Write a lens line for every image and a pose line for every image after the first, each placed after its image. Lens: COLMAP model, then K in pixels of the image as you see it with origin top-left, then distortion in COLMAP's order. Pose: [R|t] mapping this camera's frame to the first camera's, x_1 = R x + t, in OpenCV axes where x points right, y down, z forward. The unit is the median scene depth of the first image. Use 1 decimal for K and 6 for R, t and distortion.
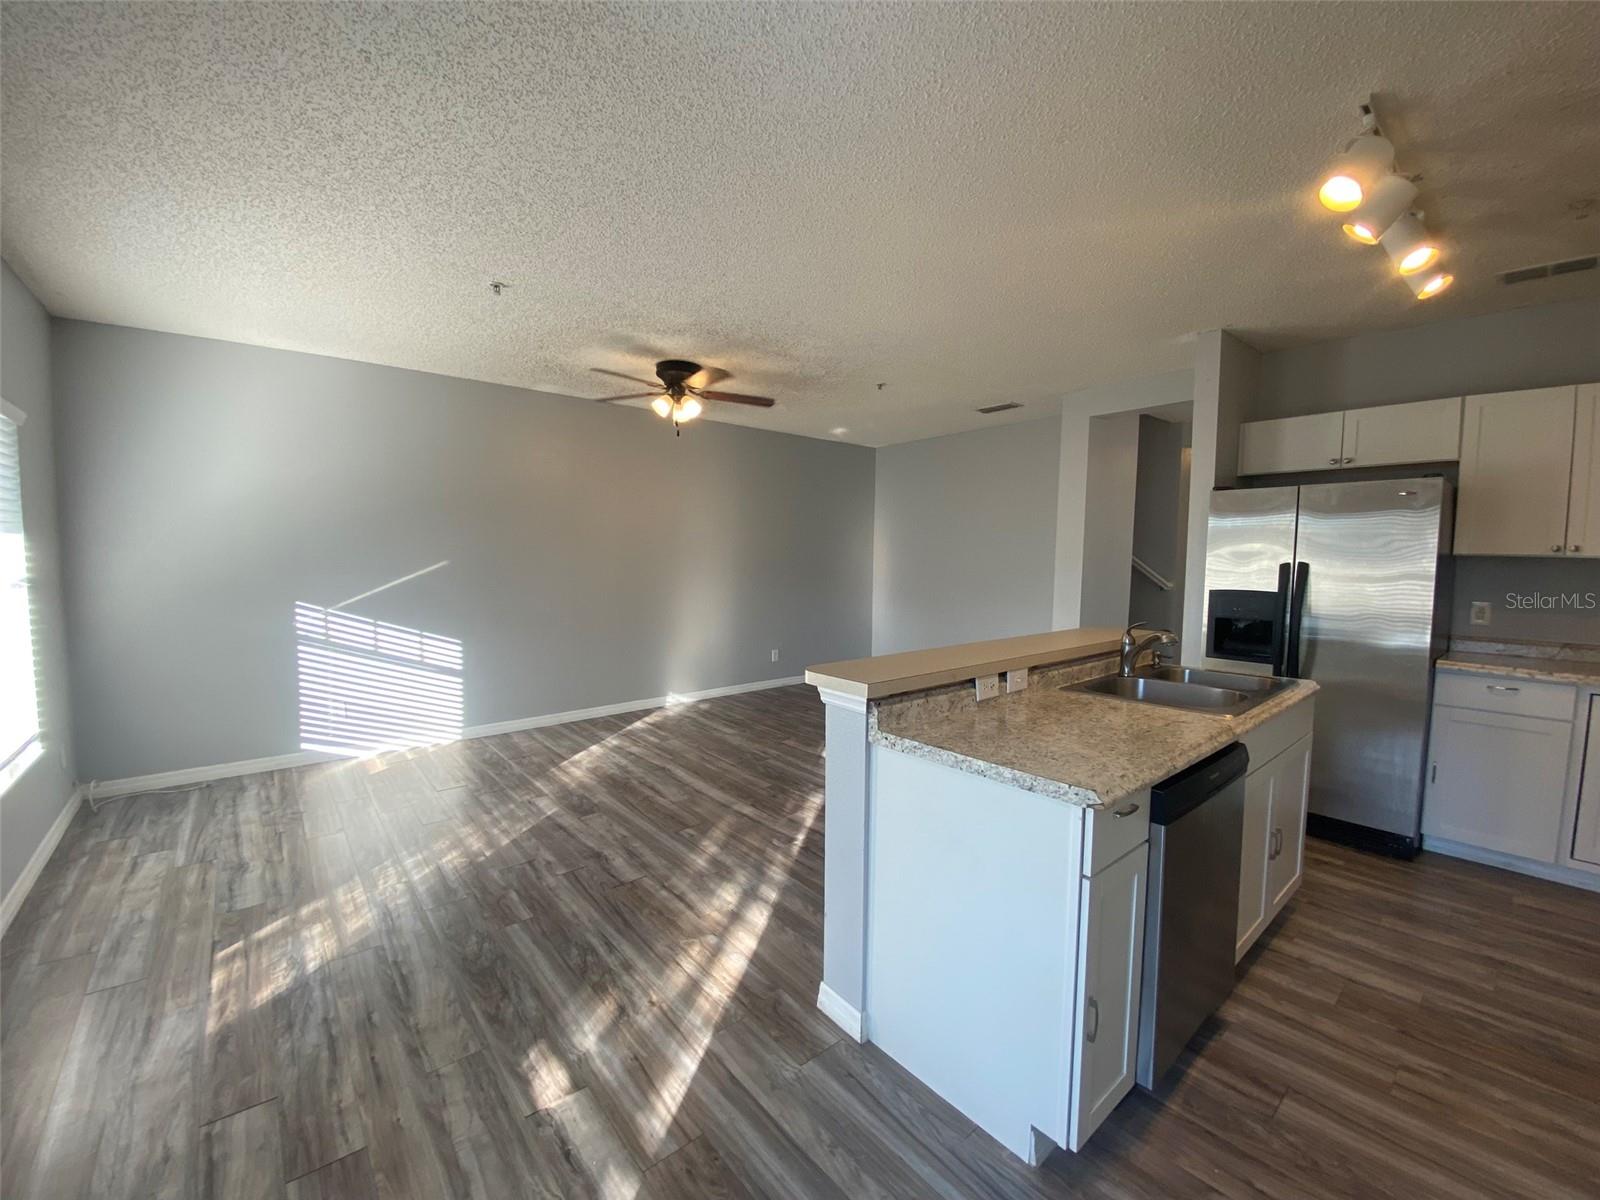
lens RADIAL K [[647.7, 0, 795.4], [0, 647.7, 605.3], [0, 0, 1]] dist [0.009806, -0.008509]
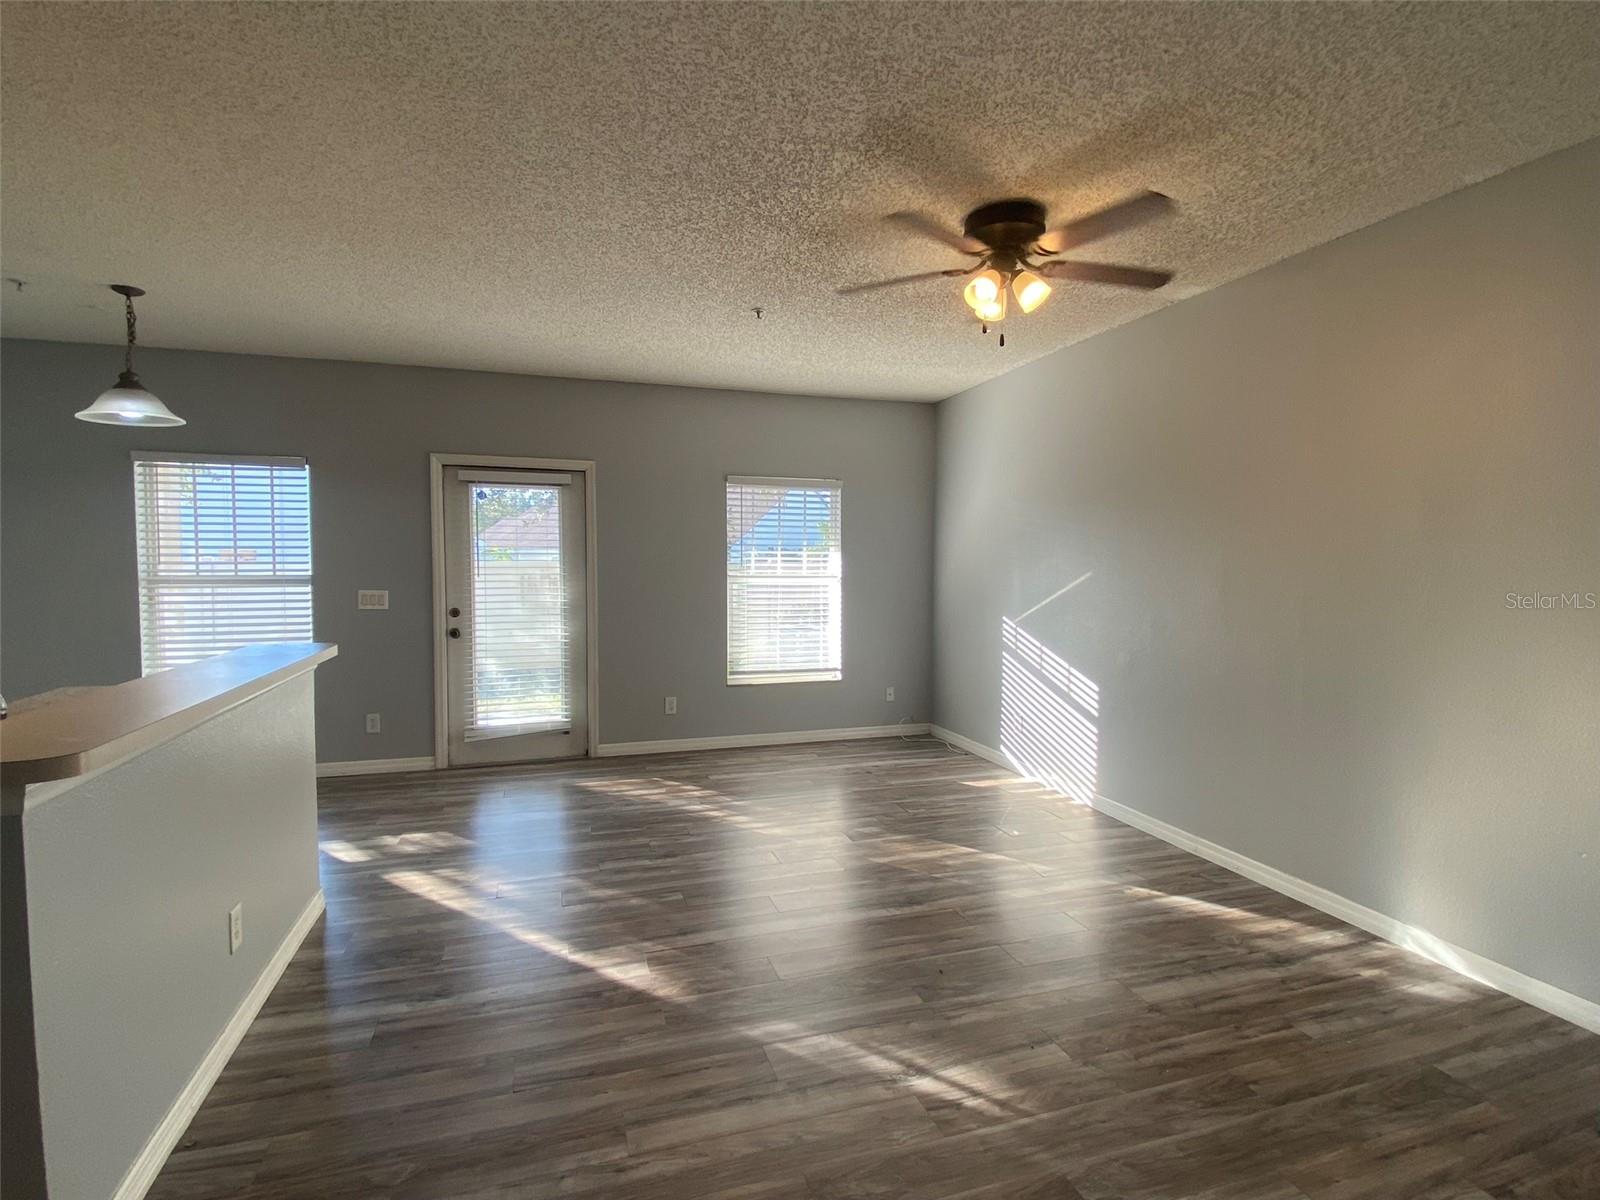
lens RADIAL K [[773.4, 0, 788.8], [0, 773.4, 598.7], [0, 0, 1]] dist [0.010404, -0.010954]
pose [[-0.383310, 0.033662, -0.923006, 0.717304], [-0.084030, 0.993920, 0.071145, -0.113168], [0.919789, 0.104831, -0.378151, 1.571301]]
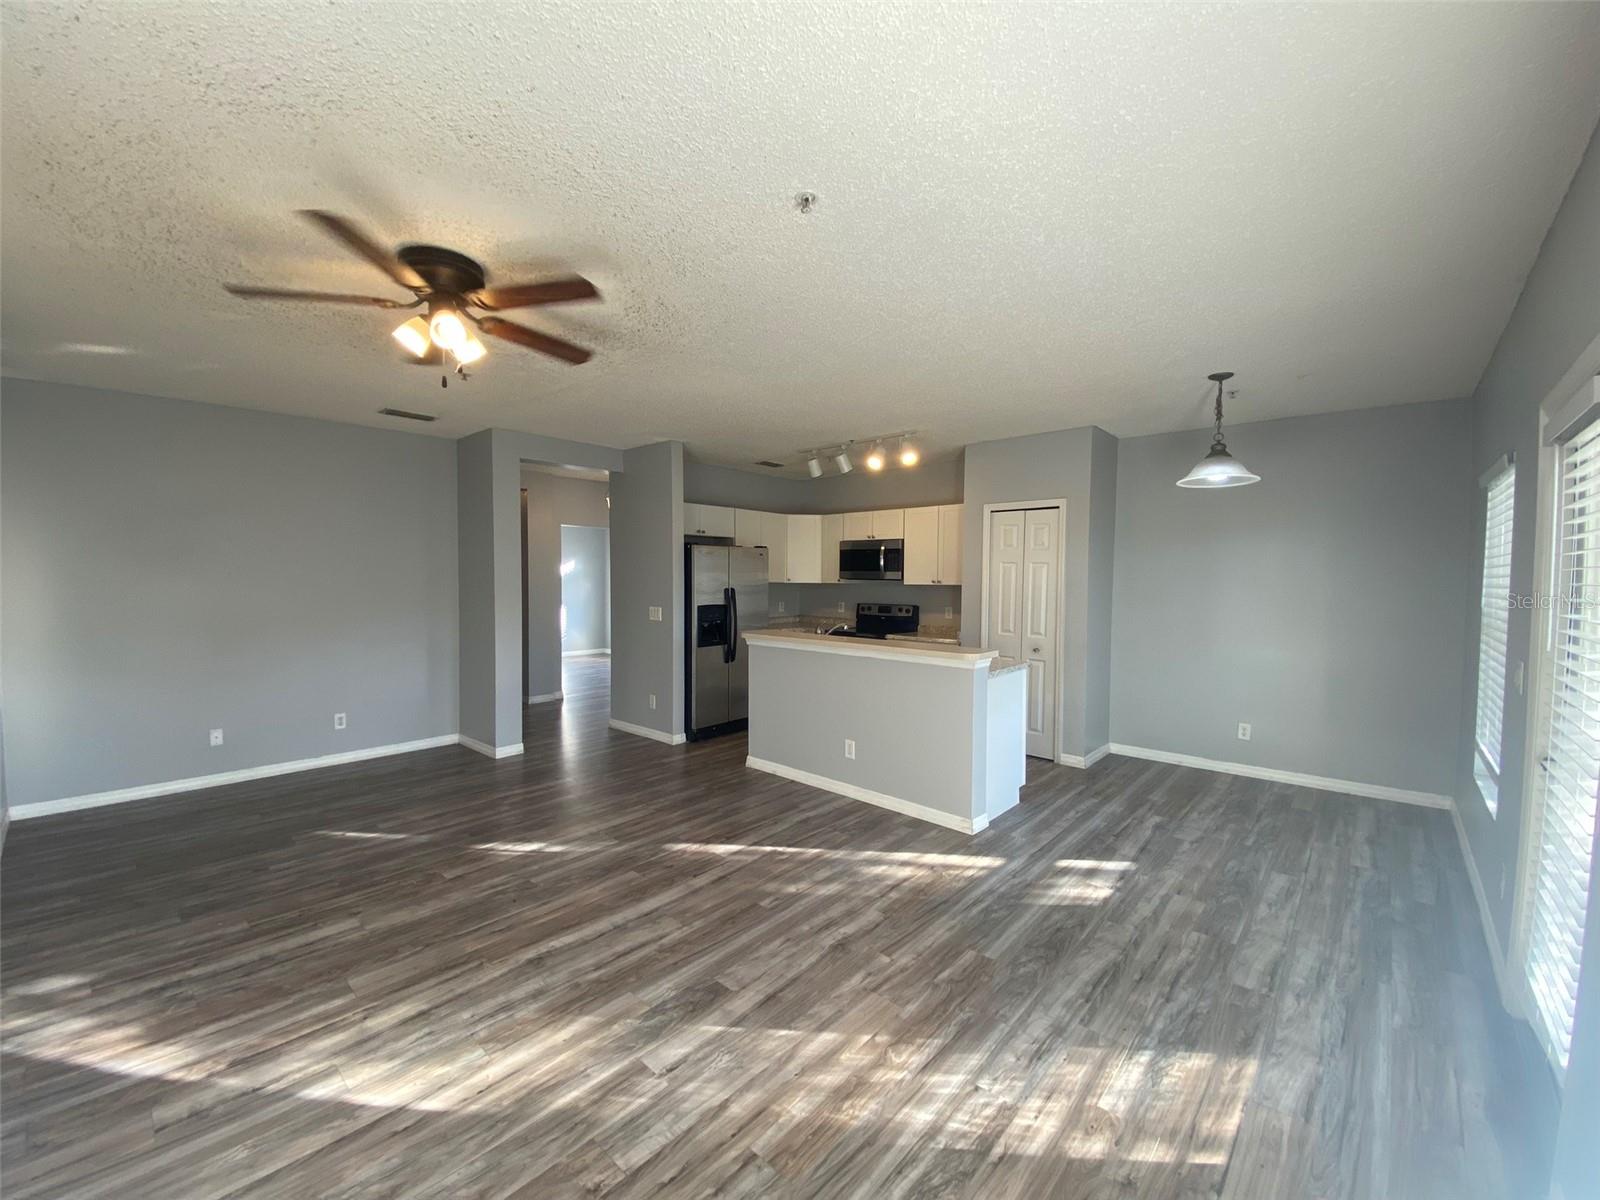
lens RADIAL K [[647.7, 0, 799.4], [0, 647.7, 601.4], [0, 0, 1]] dist [0.009806, -0.008509]
pose [[-0.142106, -0.047450, 0.988714, -1.120910], [0.079163, 0.995106, 0.059135, -0.125691], [-0.986681, 0.086673, -0.137654, 1.121528]]
